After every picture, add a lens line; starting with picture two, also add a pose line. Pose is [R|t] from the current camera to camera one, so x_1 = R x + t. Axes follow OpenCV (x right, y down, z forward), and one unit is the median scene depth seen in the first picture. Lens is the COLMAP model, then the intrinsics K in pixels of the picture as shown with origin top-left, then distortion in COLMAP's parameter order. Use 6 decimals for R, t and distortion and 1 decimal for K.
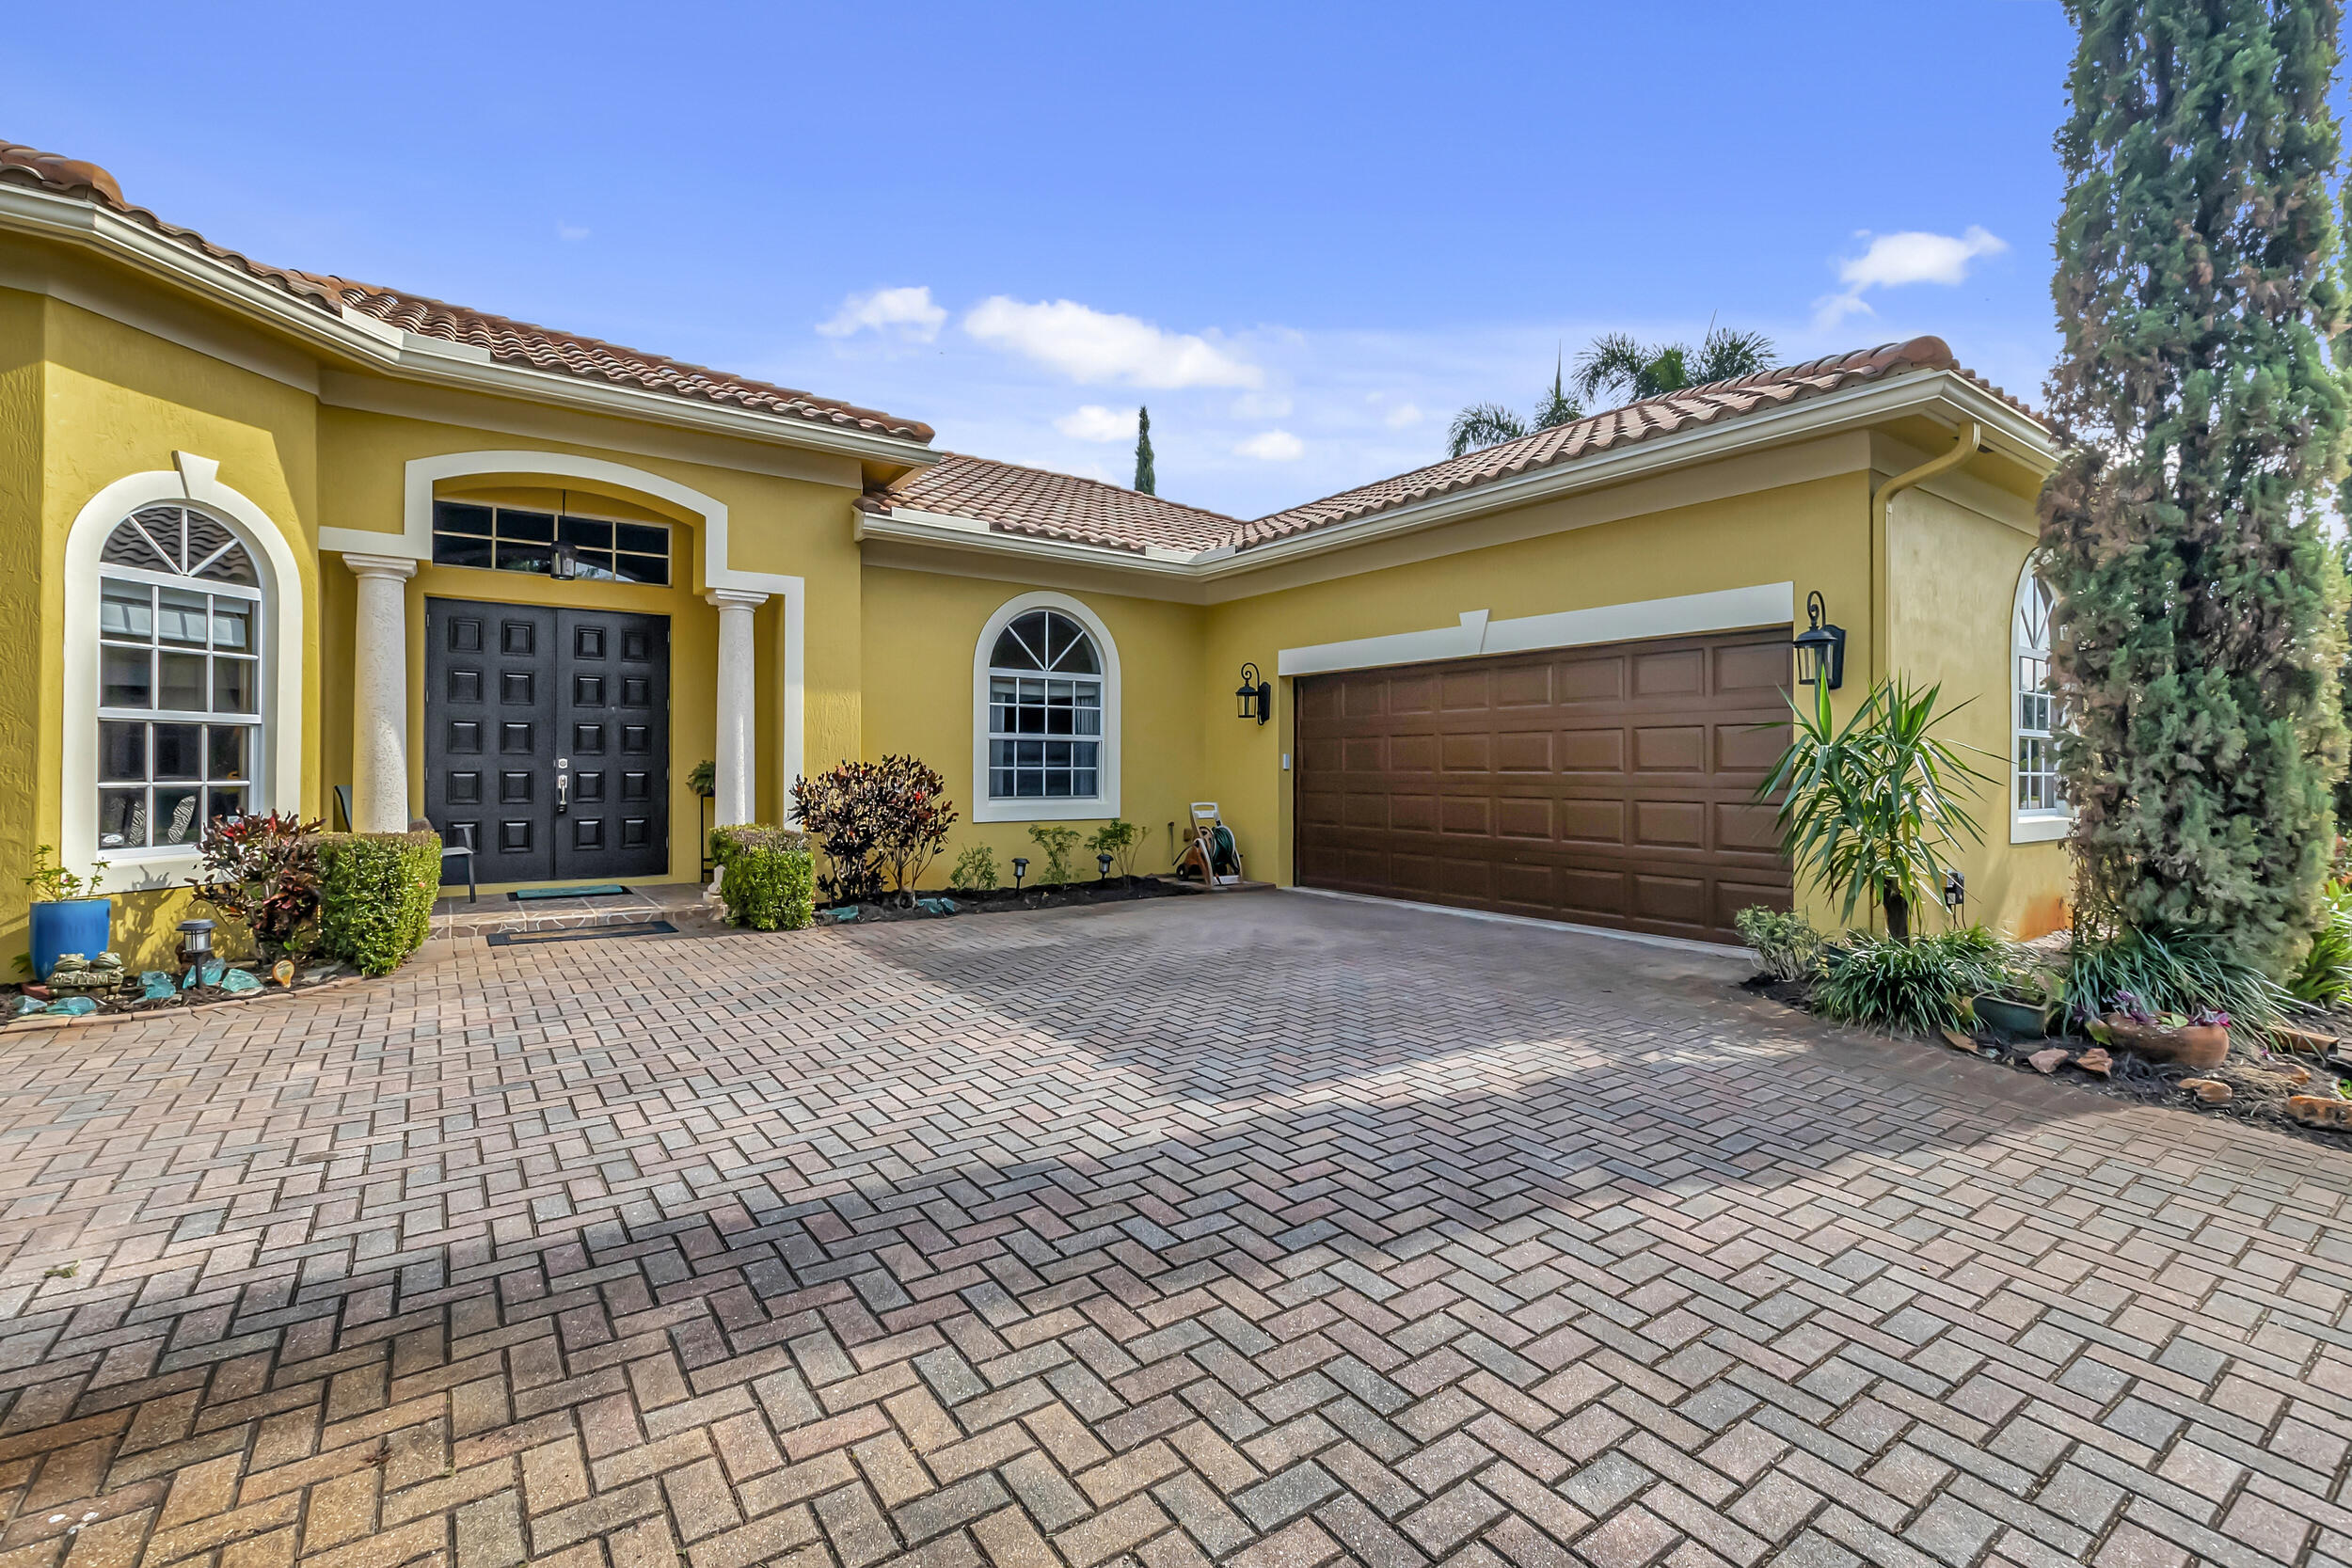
lens RADIAL K [[1046.8, 0, 1150.9], [0, 1046.8, 776.0], [0, 0, 1]] dist [-0.009123, 0.002013]
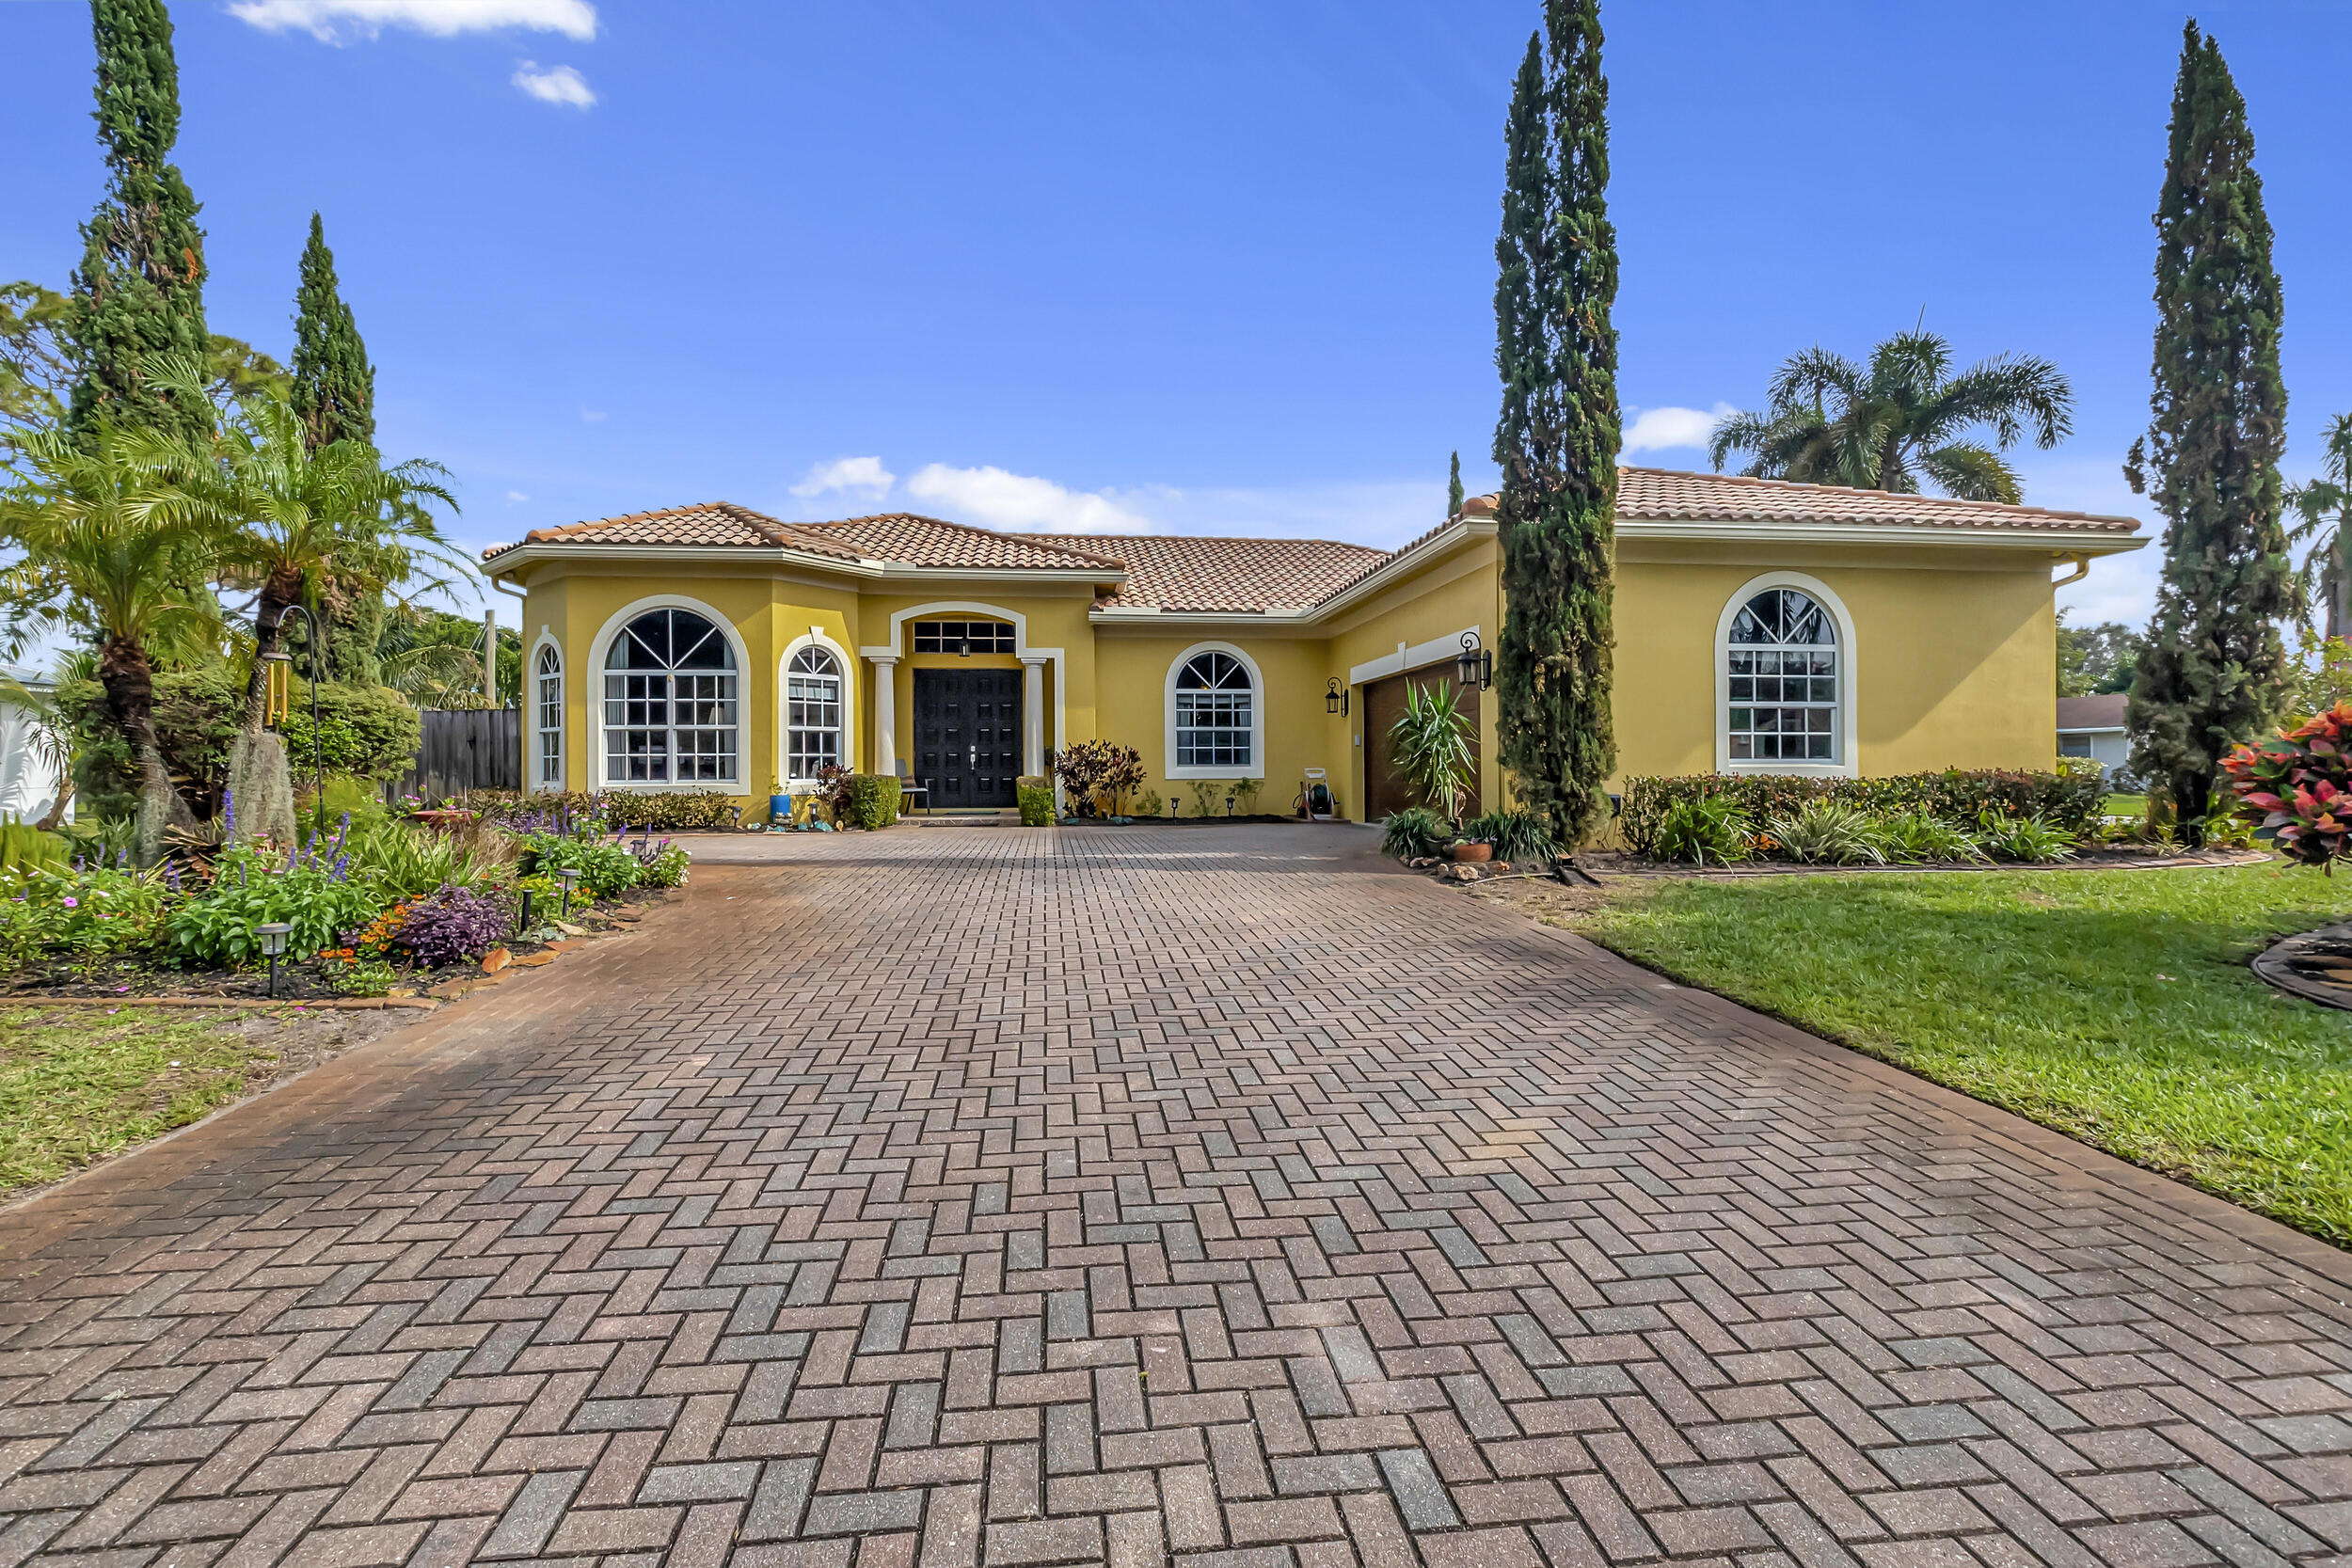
lens RADIAL K [[1046.8, 0, 1189.5], [0, 1046.8, 782.4], [0, 0, 1]] dist [-0.009123, 0.002013]
pose [[0.887407, -0.003211, -0.460975, 0.748495], [0.005839, 0.999974, 0.004275, 0.048632], [0.460950, -0.006486, 0.887403, -0.586175]]
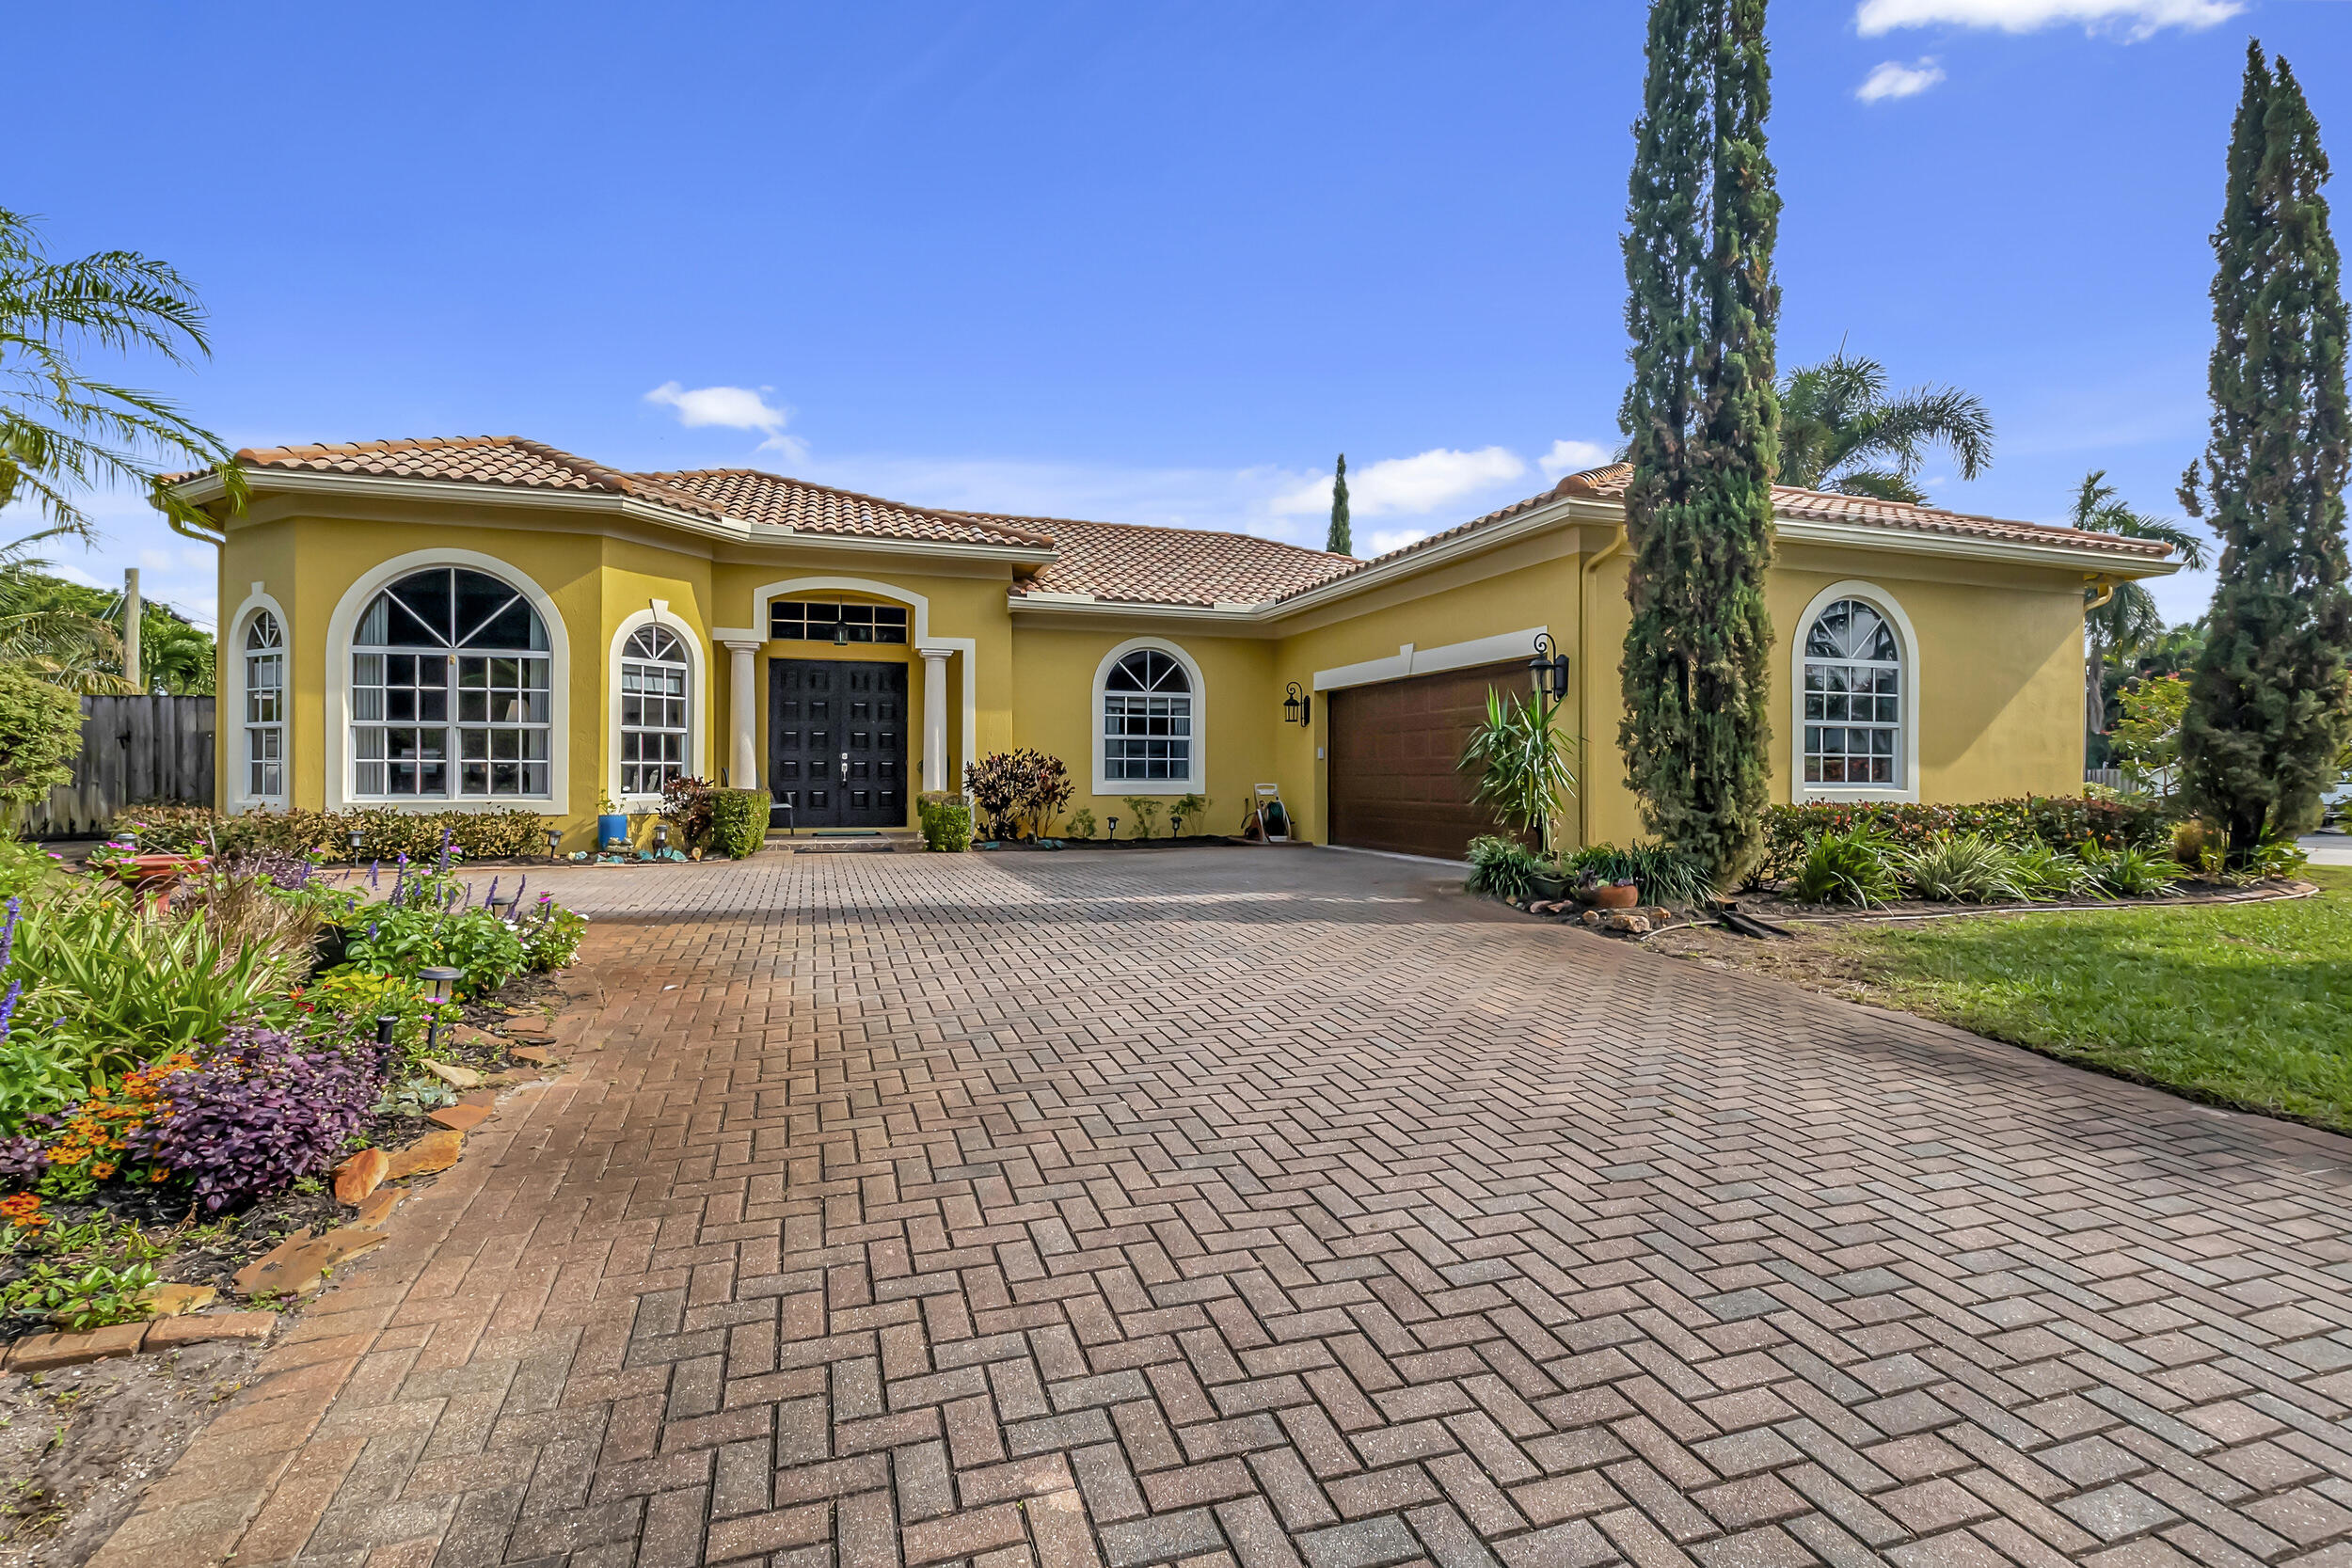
lens RADIAL K [[1046.8, 0, 1193.0], [0, 1046.8, 790.2], [0, 0, 1]] dist [-0.009123, 0.002013]
pose [[0.965862, 0.002584, -0.259044, 0.405836], [-0.000830, 0.999976, 0.006879, 0.031300], [0.259056, -0.006429, 0.965841, -0.462147]]
